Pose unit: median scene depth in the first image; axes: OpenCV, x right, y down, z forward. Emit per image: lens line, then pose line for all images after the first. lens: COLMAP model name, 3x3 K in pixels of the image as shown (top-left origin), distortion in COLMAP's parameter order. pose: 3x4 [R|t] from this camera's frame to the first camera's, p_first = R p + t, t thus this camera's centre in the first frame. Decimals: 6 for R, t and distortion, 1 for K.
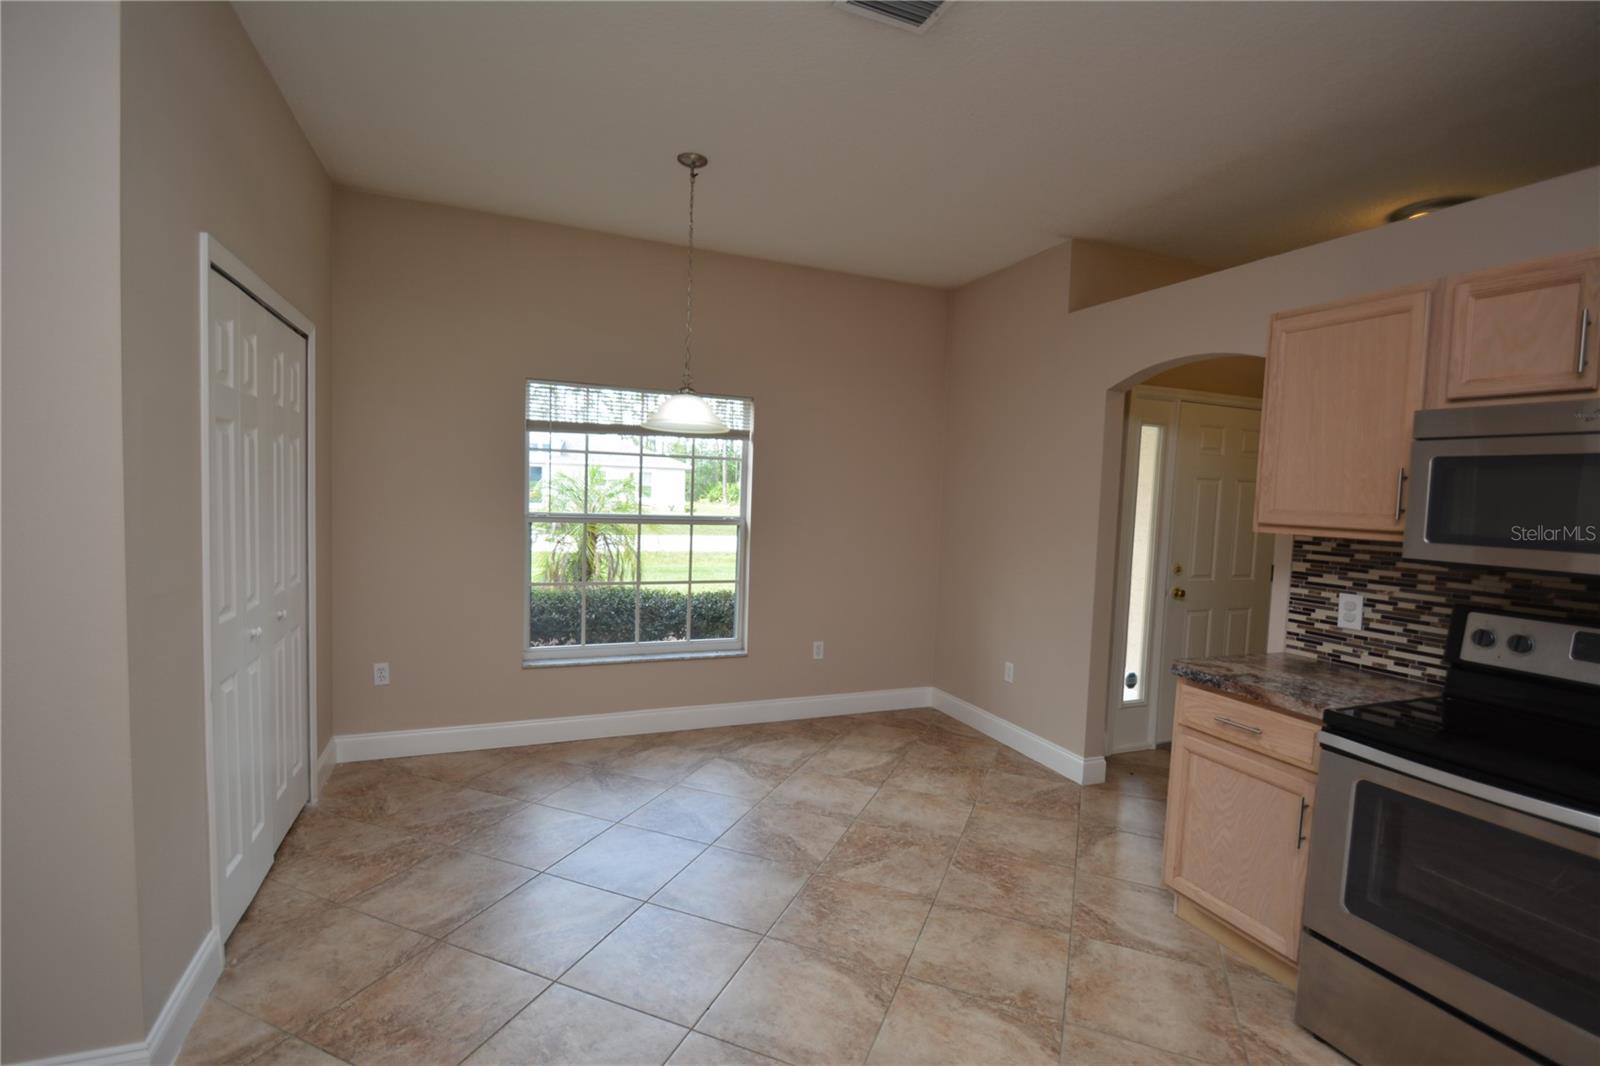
lens RADIAL K [[733.2, 0, 798.3], [0, 733.2, 531.1], [0, 0, 1]] dist [0.007024, -0.015282]
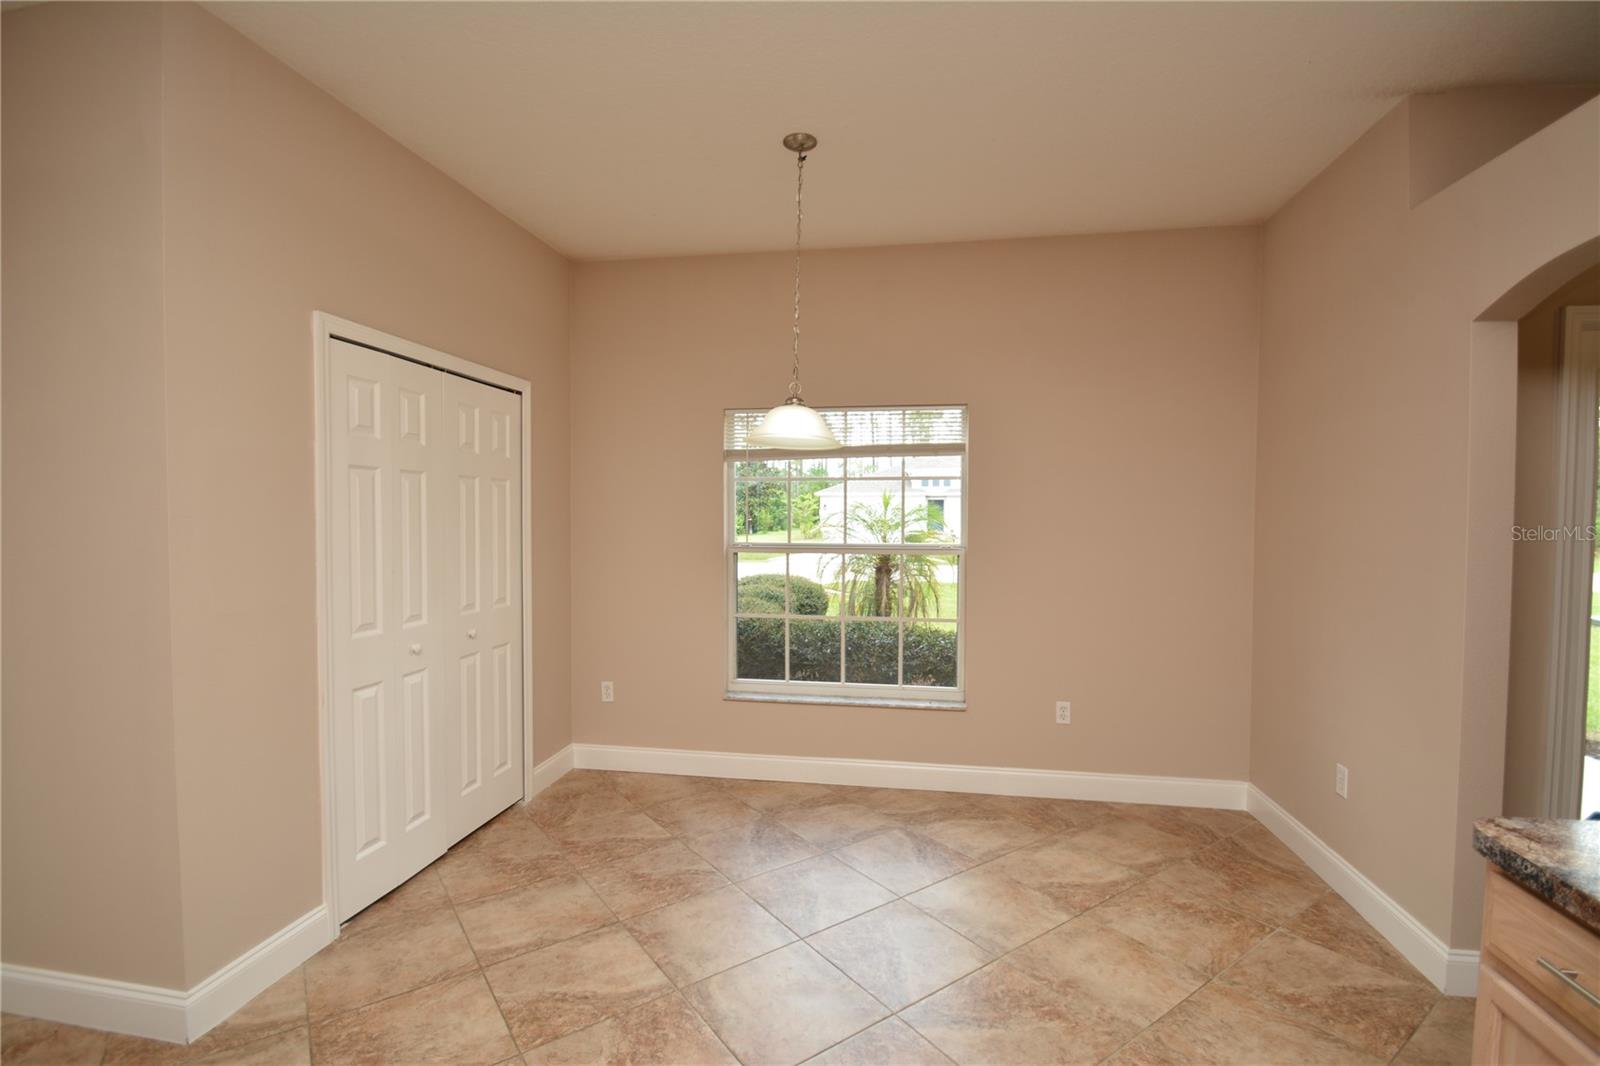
lens RADIAL K [[733.2, 0, 786.7], [0, 733.2, 532.7], [0, 0, 1]] dist [0.007024, -0.015282]
pose [[0.848087, -0.017867, -0.529555, 0.277321], [-0.002257, 0.999300, -0.037331, -0.001801], [0.529852, 0.032856, 0.847454, 0.236780]]
